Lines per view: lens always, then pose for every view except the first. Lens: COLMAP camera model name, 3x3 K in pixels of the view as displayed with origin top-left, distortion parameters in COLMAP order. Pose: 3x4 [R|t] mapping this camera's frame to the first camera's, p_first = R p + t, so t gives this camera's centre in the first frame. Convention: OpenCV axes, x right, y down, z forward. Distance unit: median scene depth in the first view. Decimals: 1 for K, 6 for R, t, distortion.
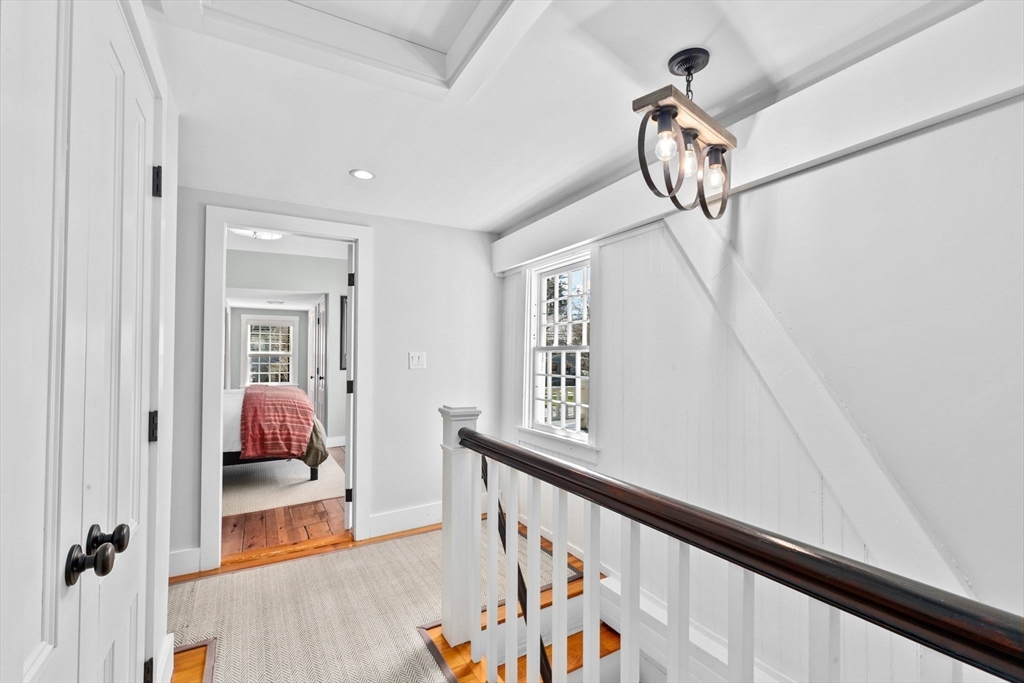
lens RADIAL K [[459.3, 0, 512.7], [0, 459.3, 344.5], [0, 0, 1]] dist [0.002461, -0.000586]
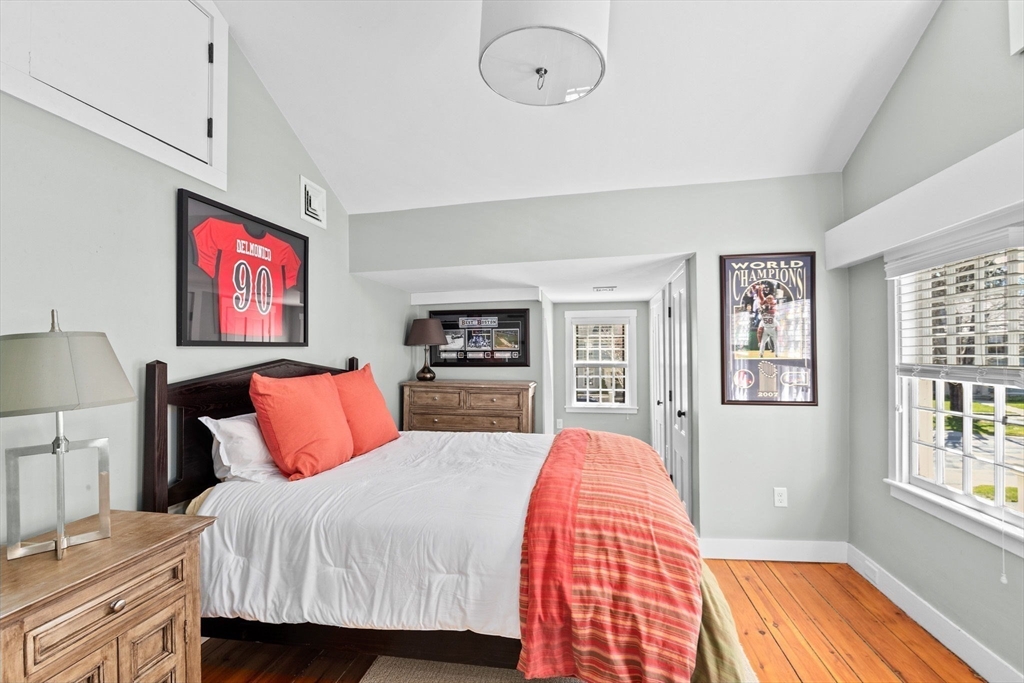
lens RADIAL K [[459.3, 0, 512.7], [0, 459.3, 344.5], [0, 0, 1]] dist [0.002461, -0.000586]
pose [[0.773498, -0.016406, -0.633587, -0.335701], [0.017871, 0.999832, -0.004072, -0.017113], [0.633547, -0.008173, 0.773661, 0.674627]]
